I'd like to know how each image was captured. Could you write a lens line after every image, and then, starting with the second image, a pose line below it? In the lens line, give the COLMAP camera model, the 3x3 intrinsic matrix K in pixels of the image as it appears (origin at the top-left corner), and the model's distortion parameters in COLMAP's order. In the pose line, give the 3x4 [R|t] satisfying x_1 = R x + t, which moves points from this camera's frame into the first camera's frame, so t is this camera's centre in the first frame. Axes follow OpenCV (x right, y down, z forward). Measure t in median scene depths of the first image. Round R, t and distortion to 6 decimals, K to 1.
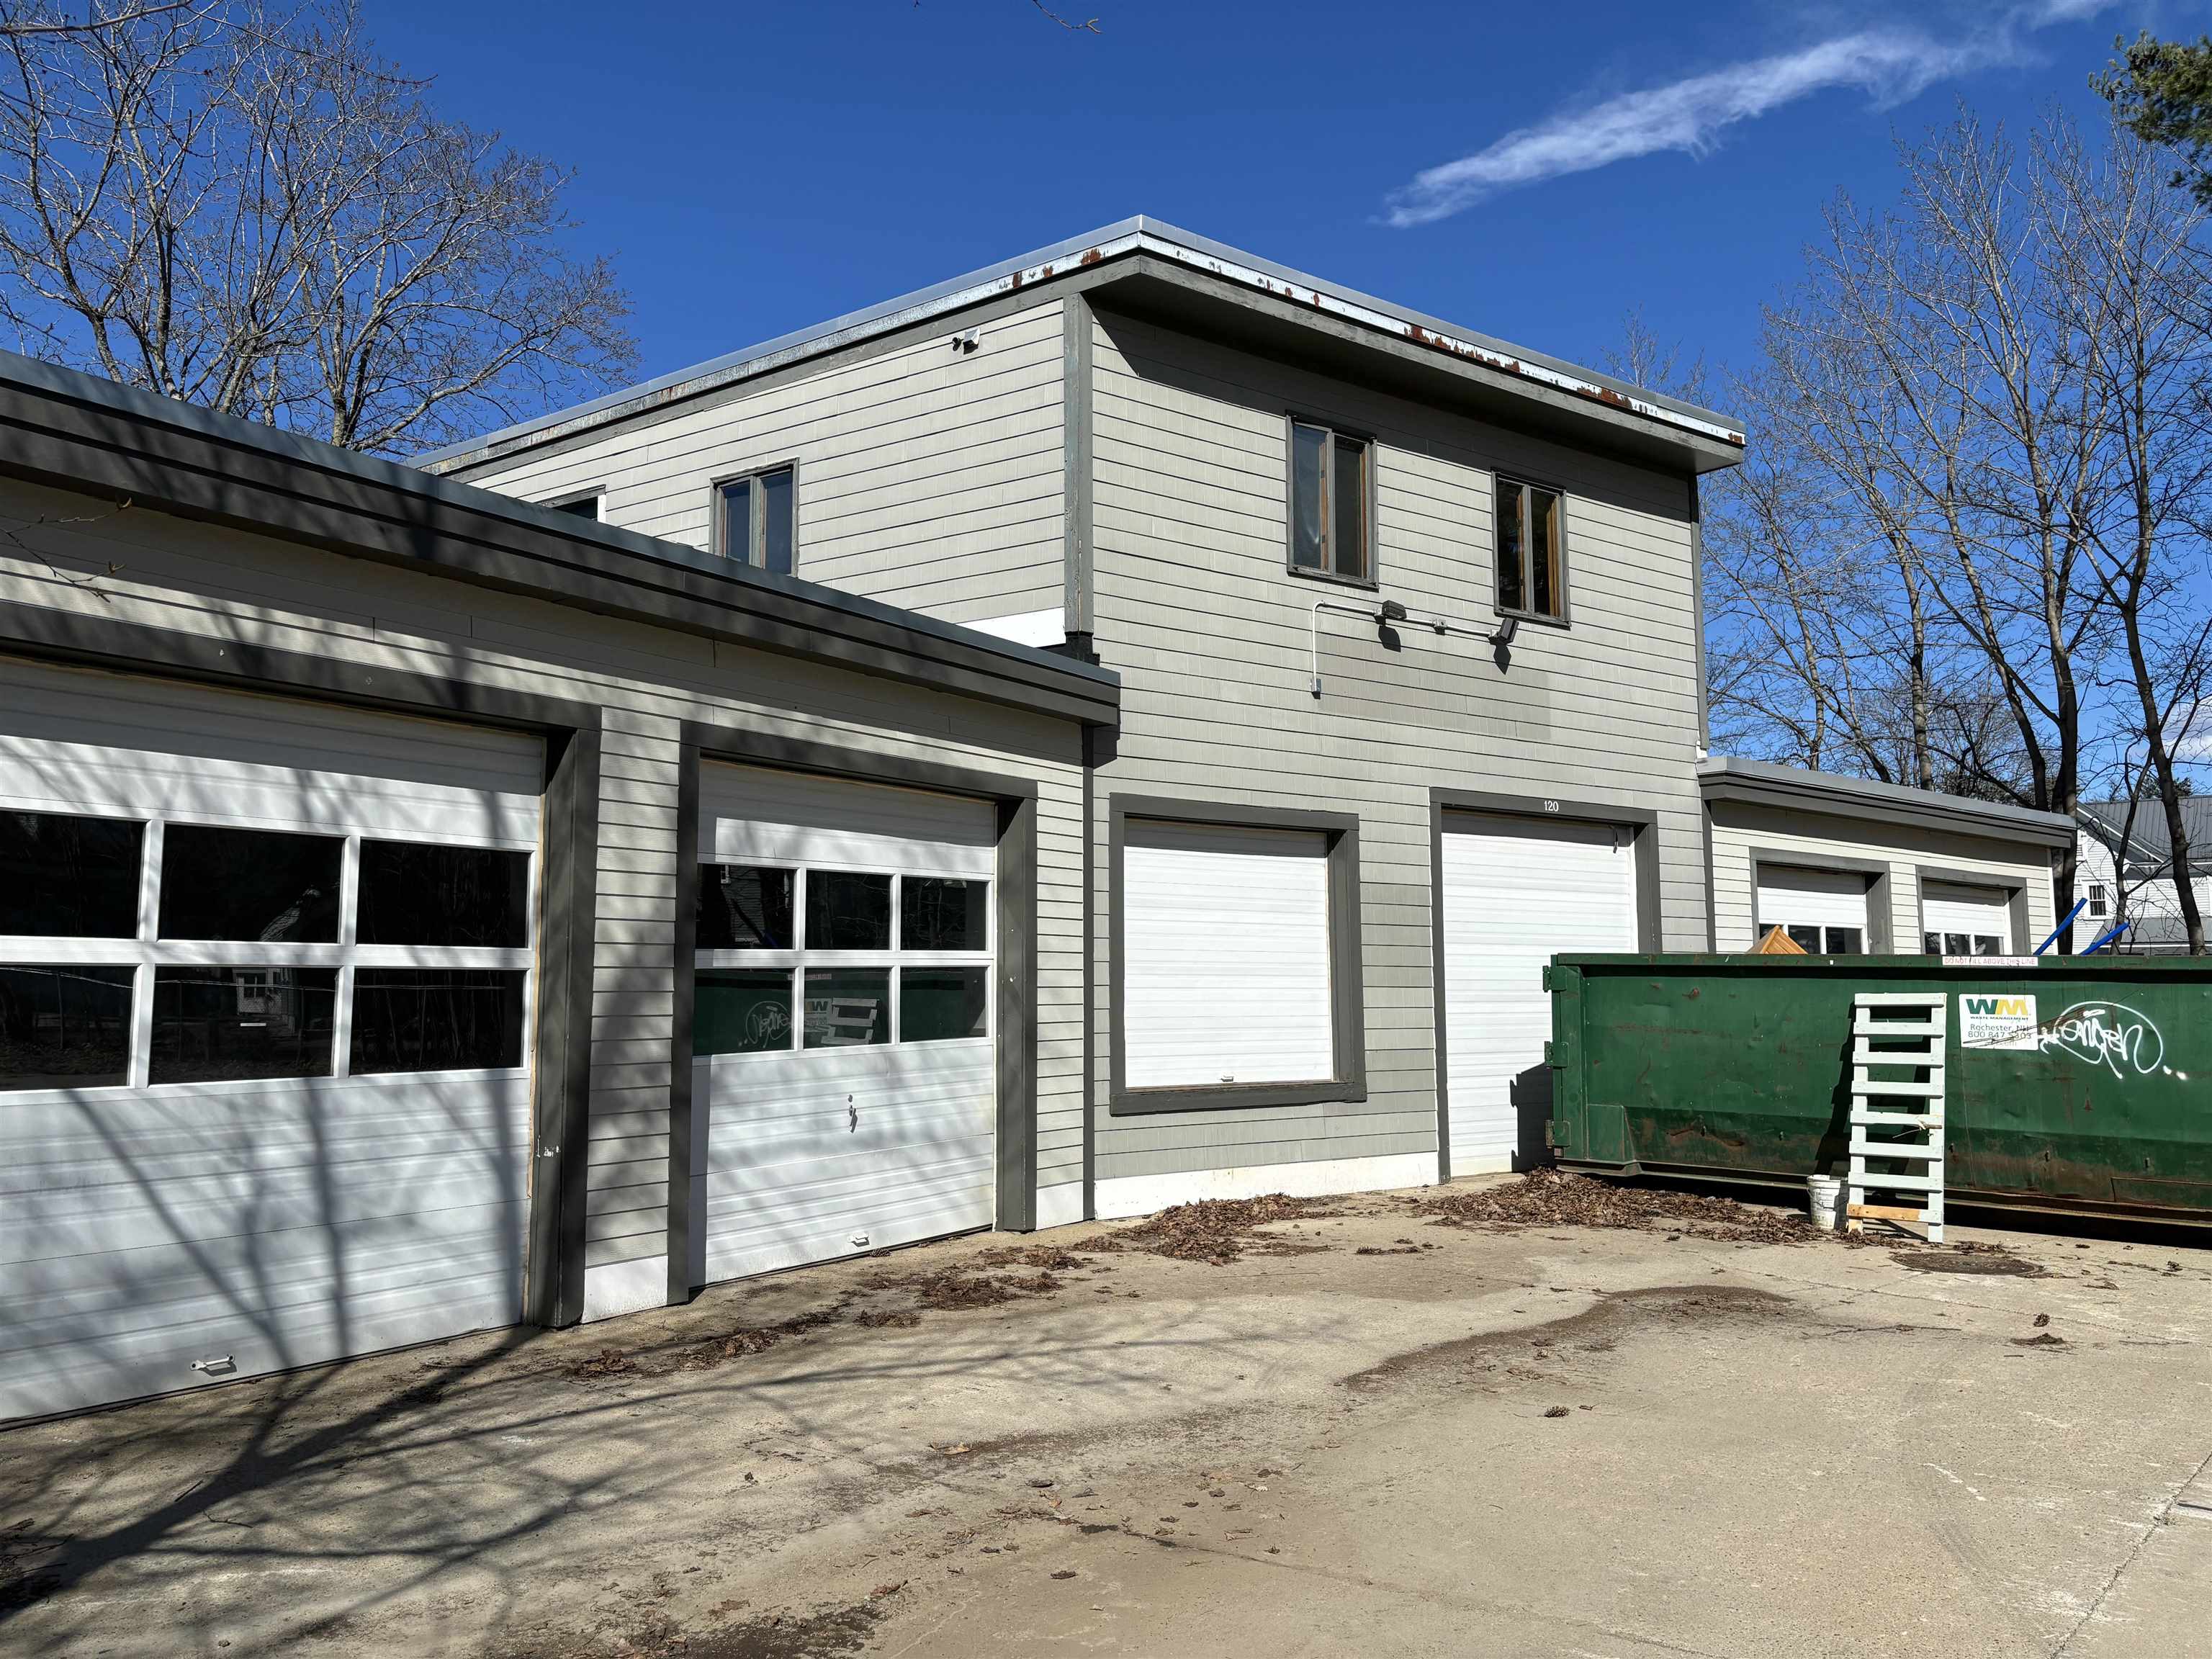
lens RADIAL K [[1644.7, 0, 1098.0], [0, 1644.7, 839.7], [0, 0, 1]] dist [0.055311, -0.064114]
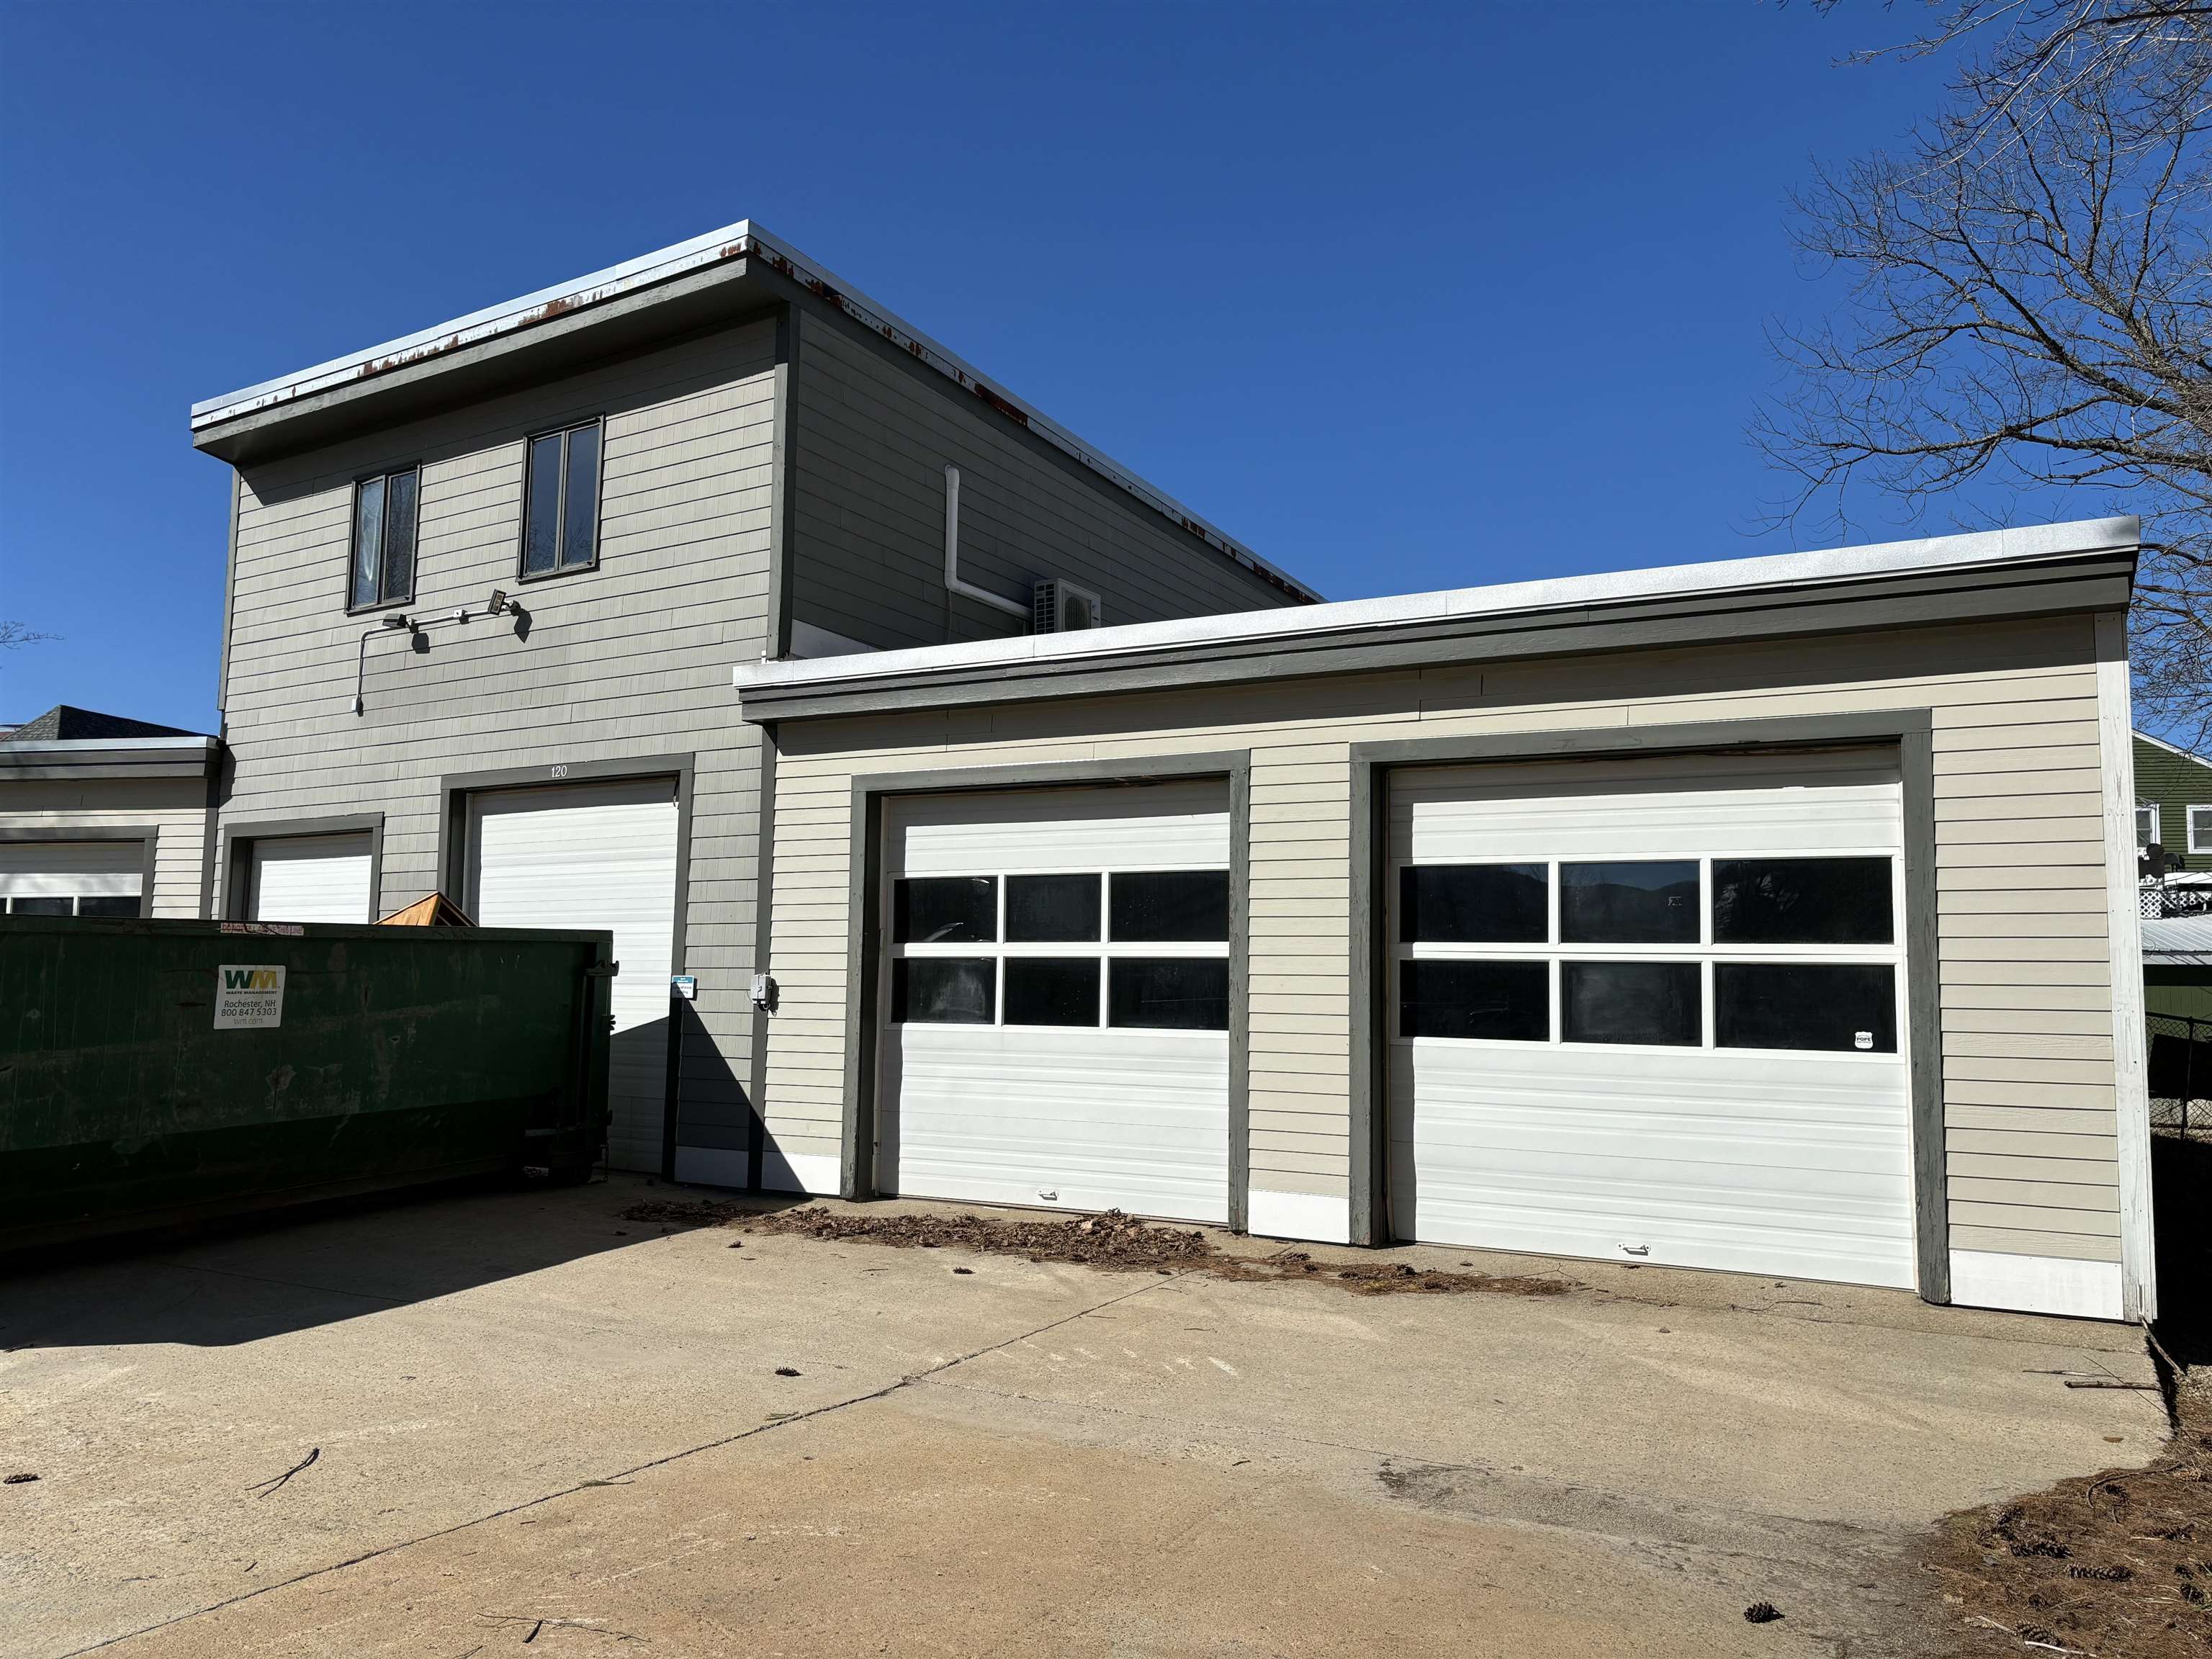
lens RADIAL K [[1651.8, 0, 1106.0], [0, 1651.8, 829.5], [0, 0, 1]] dist [0.059260, -0.072859]
pose [[0.348442, -0.082295, -0.933711, 1.448068], [0.071350, 0.995577, -0.061121, 0.104997], [0.934611, -0.045324, 0.352772, 1.115200]]
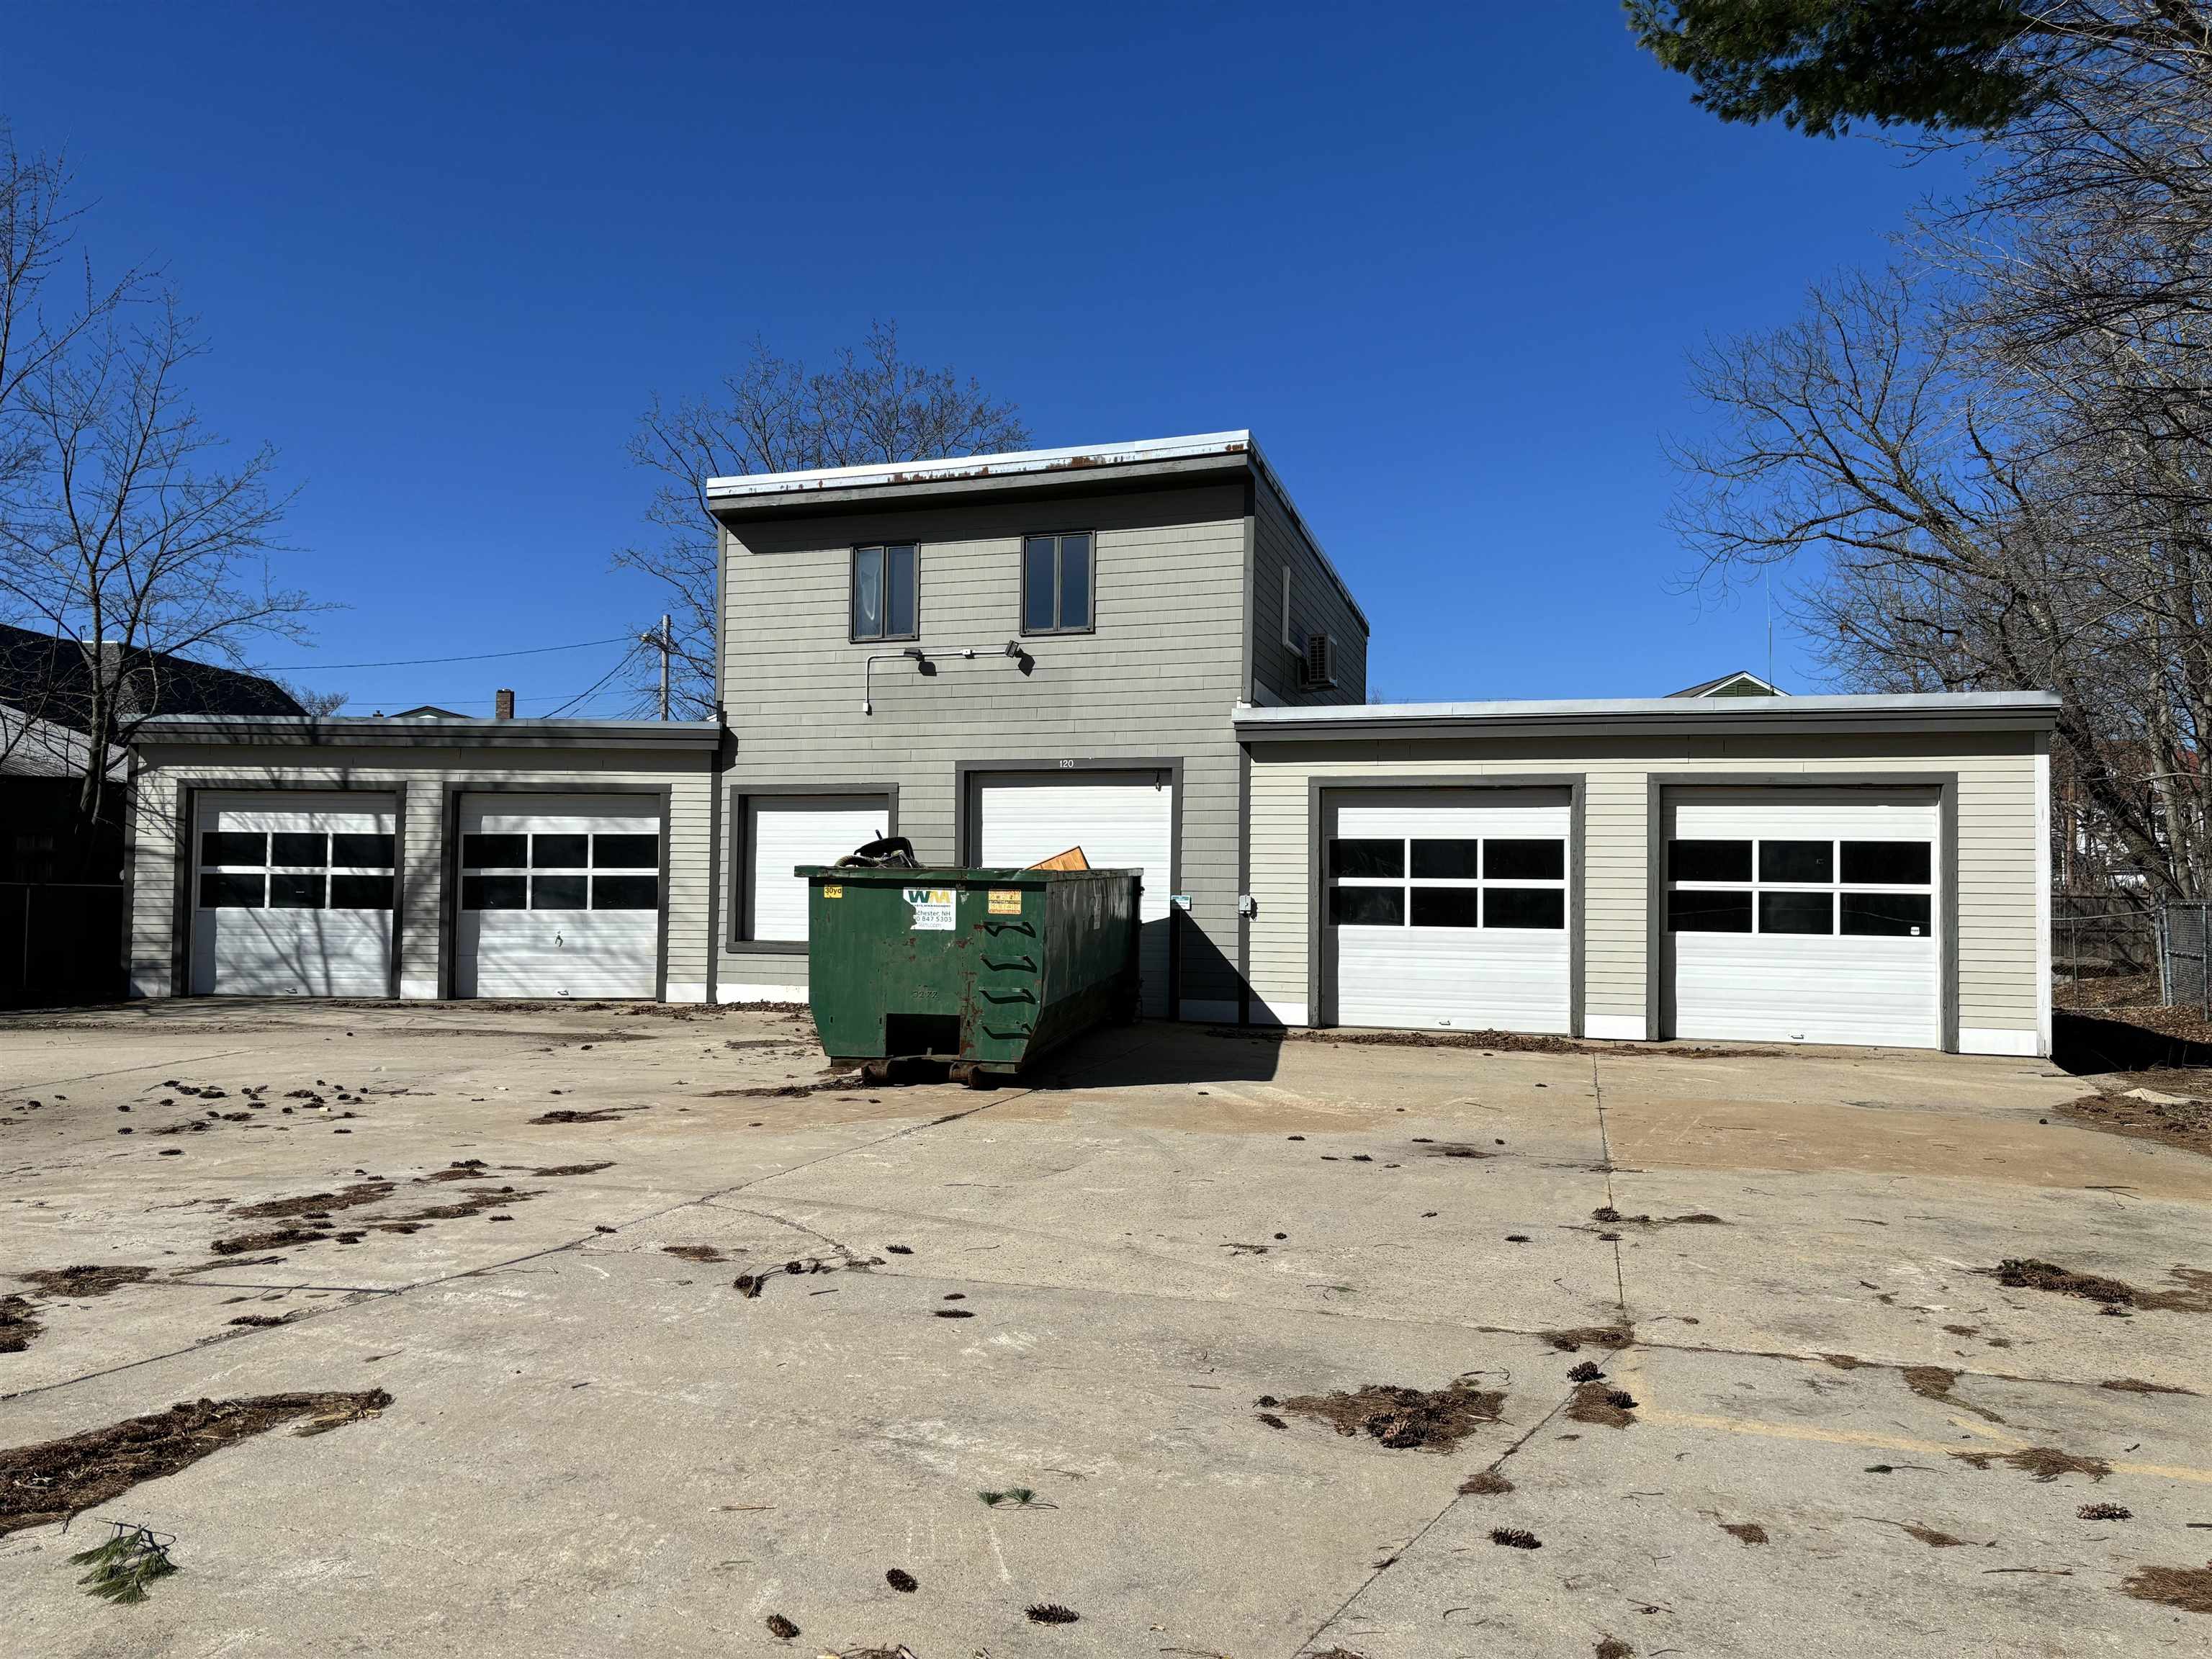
lens RADIAL K [[1644.7, 0, 1098.0], [0, 1644.7, 839.7], [0, 0, 1]] dist [0.055311, -0.064114]
pose [[0.546550, -0.018986, -0.837211, 1.714029], [0.061501, 0.997953, 0.017518, 0.025905], [0.835165, -0.061064, 0.546599, 0.288650]]
